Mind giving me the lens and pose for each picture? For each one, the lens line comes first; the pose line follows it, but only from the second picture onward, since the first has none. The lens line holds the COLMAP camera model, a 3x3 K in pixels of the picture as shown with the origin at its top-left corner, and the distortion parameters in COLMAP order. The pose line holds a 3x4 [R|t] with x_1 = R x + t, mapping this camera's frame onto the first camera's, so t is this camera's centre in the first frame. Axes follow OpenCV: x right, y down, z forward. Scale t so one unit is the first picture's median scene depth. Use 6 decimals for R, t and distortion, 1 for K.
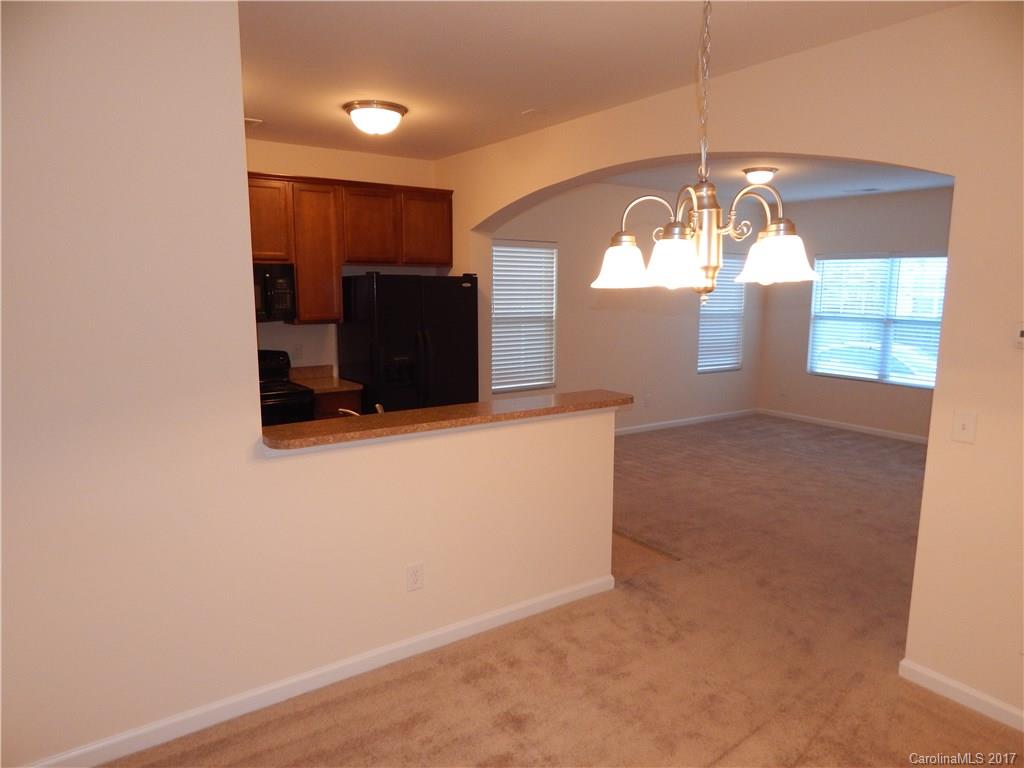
lens RADIAL K [[671.1, 0, 516.0], [0, 671.1, 369.0], [0, 0, 1]] dist [-0.004859, -0.001045]
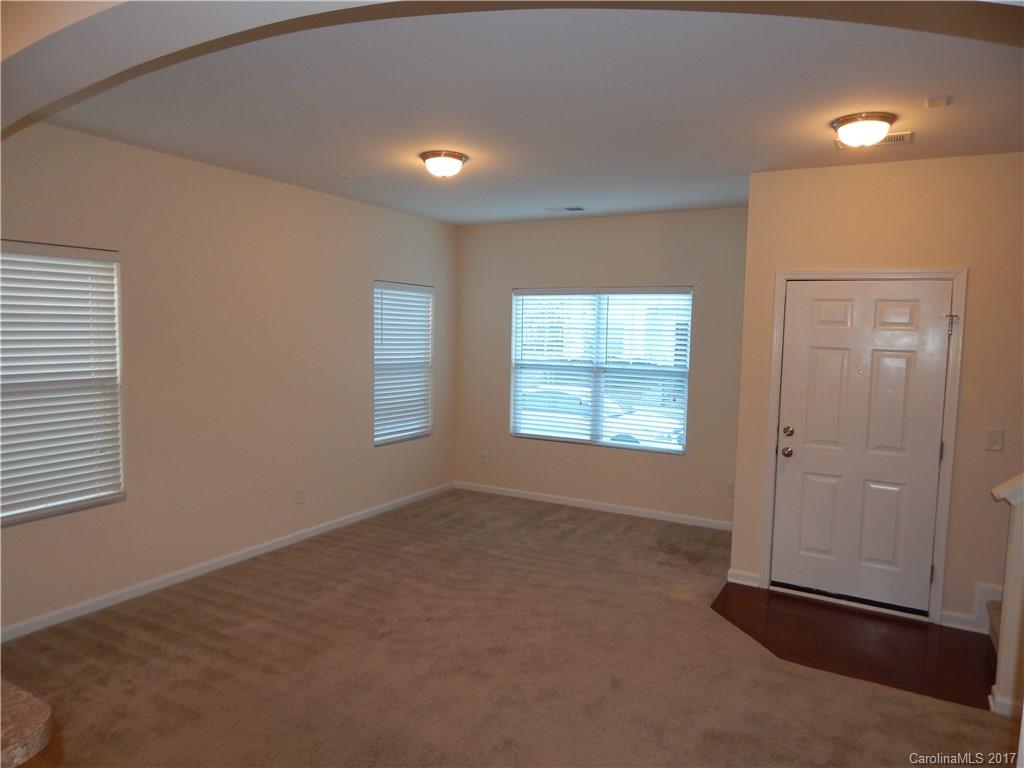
lens RADIAL K [[671.1, 0, 516.0], [0, 671.1, 369.0], [0, 0, 1]] dist [-0.004859, -0.001045]
pose [[0.902129, -0.021789, 0.430915, 0.106189], [0.047254, 0.997706, -0.048480, -0.037573], [-0.428870, 0.064098, 0.901089, 0.297192]]
